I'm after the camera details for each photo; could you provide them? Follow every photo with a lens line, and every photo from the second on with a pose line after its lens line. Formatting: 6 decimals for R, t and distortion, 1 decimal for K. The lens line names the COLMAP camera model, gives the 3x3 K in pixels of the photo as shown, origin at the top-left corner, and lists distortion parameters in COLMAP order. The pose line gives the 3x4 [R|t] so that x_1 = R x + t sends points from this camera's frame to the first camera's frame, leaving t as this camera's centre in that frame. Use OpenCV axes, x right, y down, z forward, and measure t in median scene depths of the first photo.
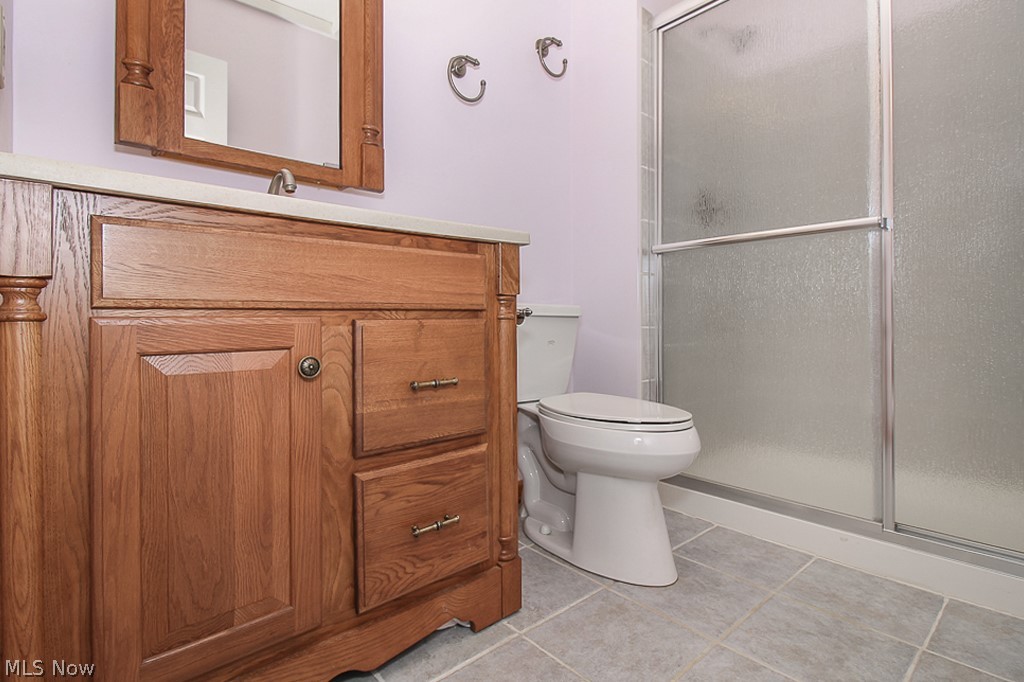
lens RADIAL K [[500.4, 0, 530.1], [0, 500.4, 317.1], [0, 0, 1]] dist [0.005221, -0.002769]
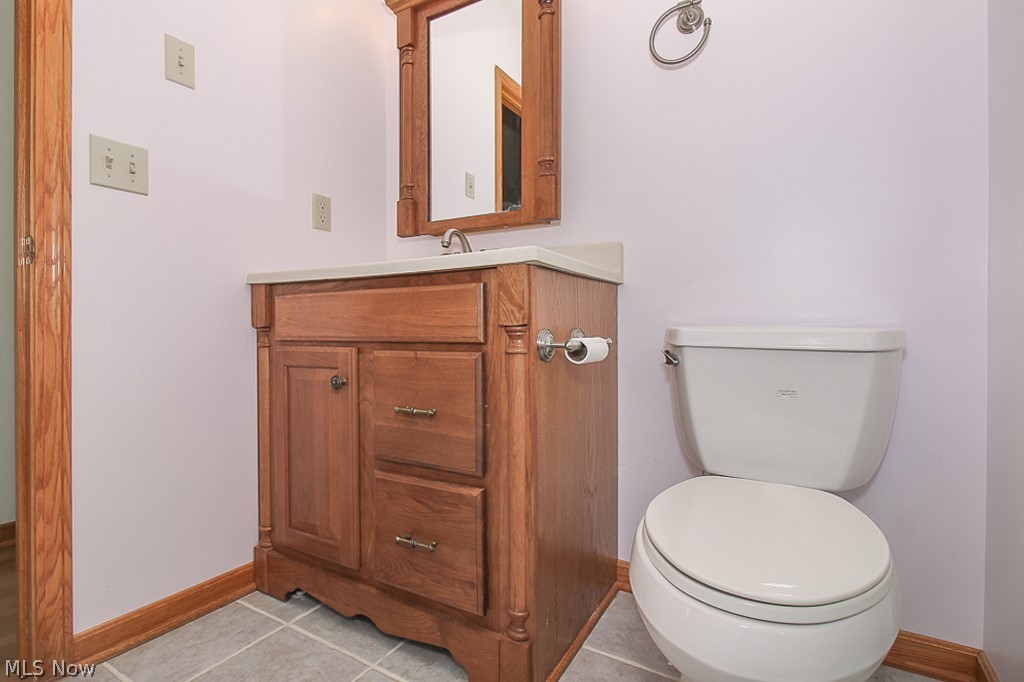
lens RADIAL K [[500.4, 0, 511.4], [0, 500.4, 334.9], [0, 0, 1]] dist [0.005221, -0.002769]
pose [[0.292510, 0.011997, -0.956187, 0.869927], [0.000185, 0.999921, 0.012602, -0.044235], [0.956262, -0.003863, 0.292485, 0.856683]]
